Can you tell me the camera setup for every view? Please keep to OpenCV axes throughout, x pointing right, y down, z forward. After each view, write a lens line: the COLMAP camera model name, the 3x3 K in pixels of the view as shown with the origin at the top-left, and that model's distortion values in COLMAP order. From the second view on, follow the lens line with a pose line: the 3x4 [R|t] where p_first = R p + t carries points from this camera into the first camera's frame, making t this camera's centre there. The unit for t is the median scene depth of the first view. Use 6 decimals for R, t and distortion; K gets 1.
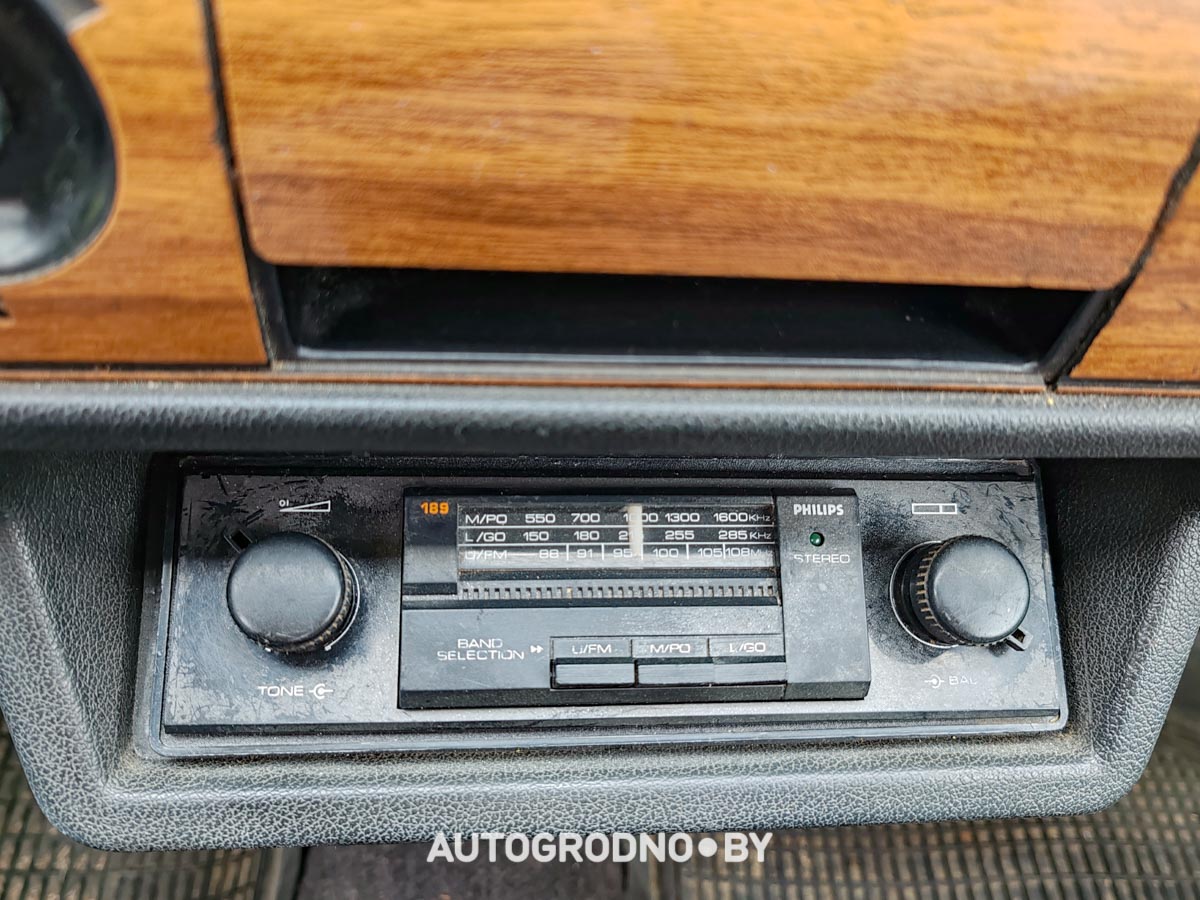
lens RADIAL K [[1015.6, 0, 599.0], [0, 1015.6, 450.0], [0, 0, 1]] dist [-0.013139, -0.008427]
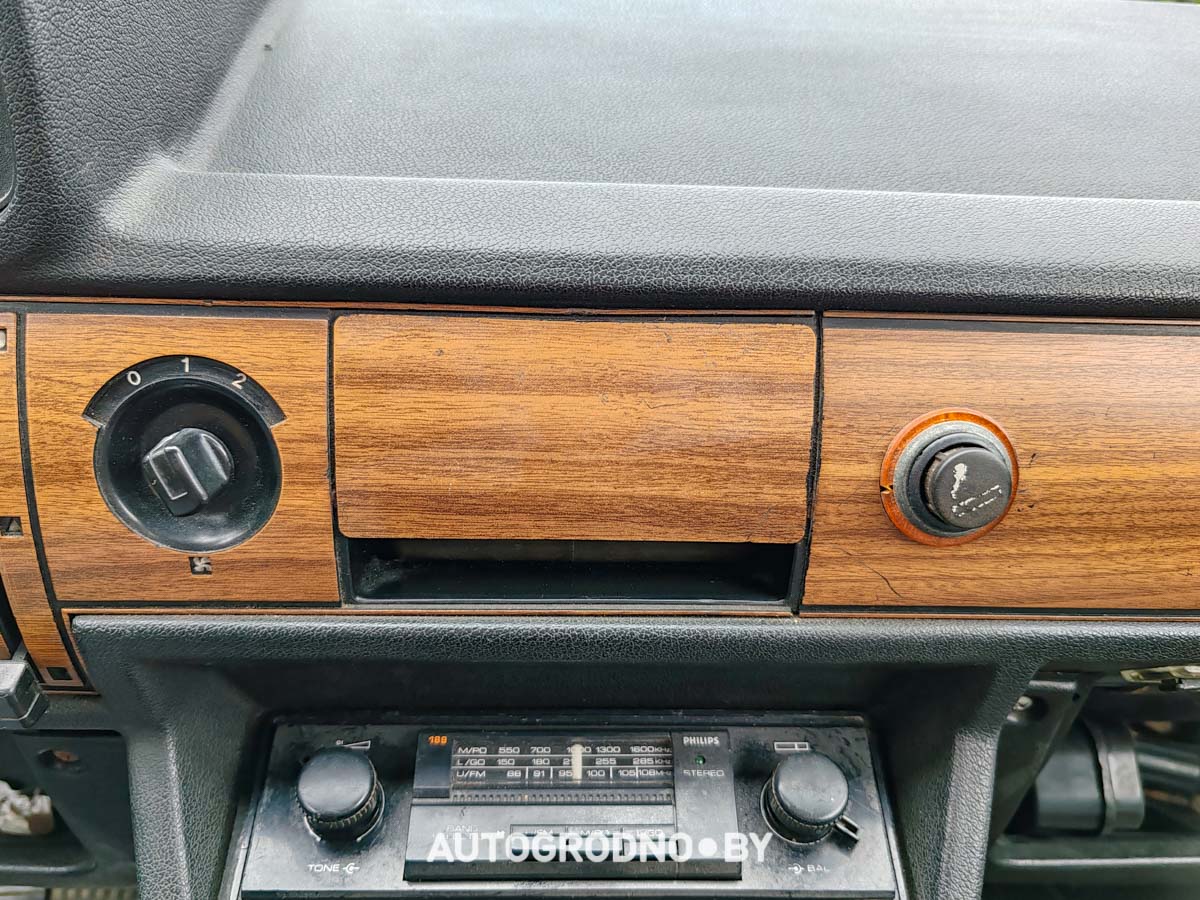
lens RADIAL K [[939.8, 0, 600.0], [0, 939.8, 450.4], [0, 0, 1]] dist [0.014019, -0.015947]
pose [[0.997541, -0.050847, -0.048232, 0.163285], [0.024246, 0.896090, -0.443211, 0.289287], [0.065756, 0.440951, 0.895119, -0.412169]]
